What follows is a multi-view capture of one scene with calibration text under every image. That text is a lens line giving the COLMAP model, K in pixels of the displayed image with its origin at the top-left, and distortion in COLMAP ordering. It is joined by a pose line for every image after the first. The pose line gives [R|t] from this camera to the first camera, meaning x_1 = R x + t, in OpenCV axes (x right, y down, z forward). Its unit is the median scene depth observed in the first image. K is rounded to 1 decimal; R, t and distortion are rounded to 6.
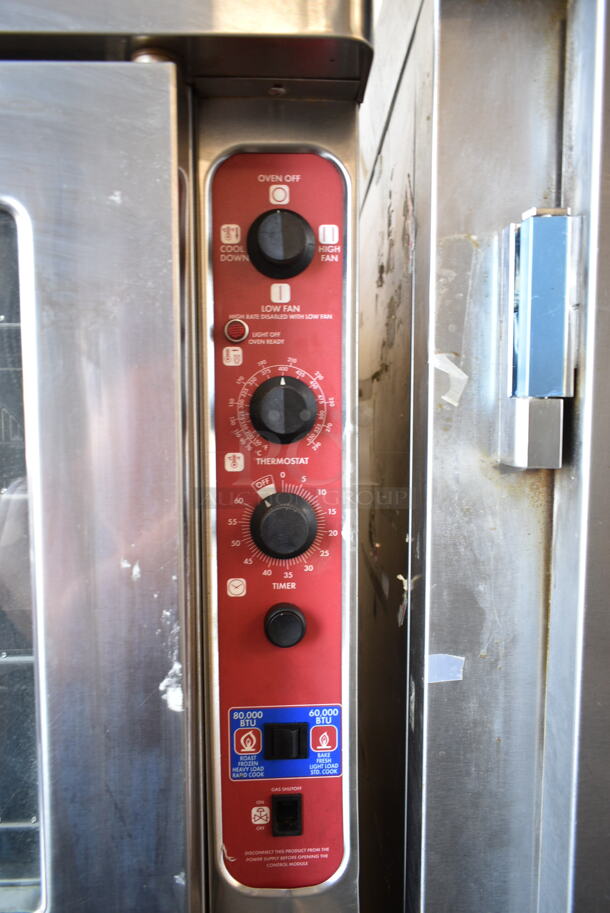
lens RADIAL K [[708.3, 0, 305.0], [0, 708.3, 456.5], [0, 0, 1]] dist [-0.003972, 0.003164]
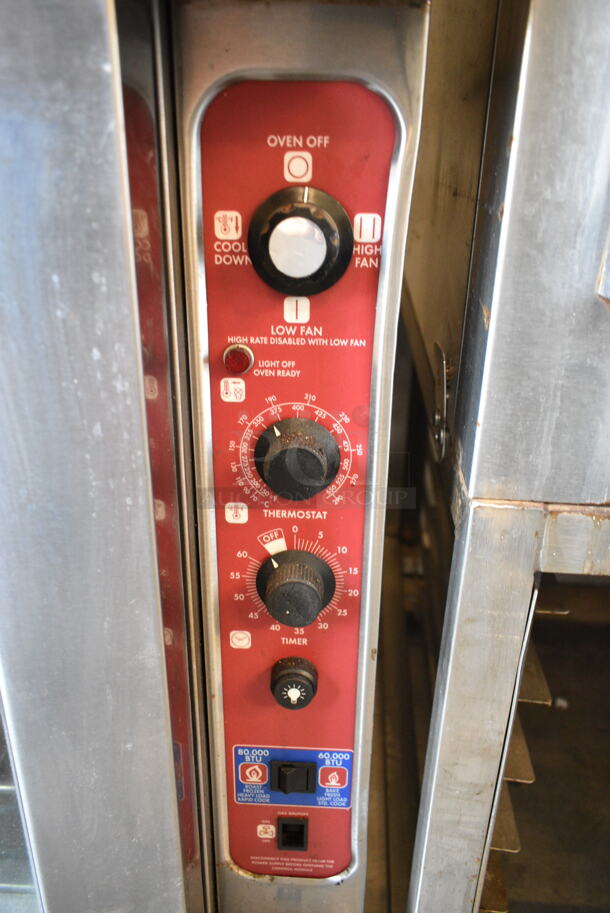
lens RADIAL K [[708.3, 0, 305.0], [0, 708.3, 456.5], [0, 0, 1]] dist [-0.003972, 0.003164]
pose [[0.995421, 0.057160, -0.076615, 0.038195], [-0.027834, 0.940103, 0.339754, -0.333743], [0.091446, -0.336065, 0.937389, 0.261446]]
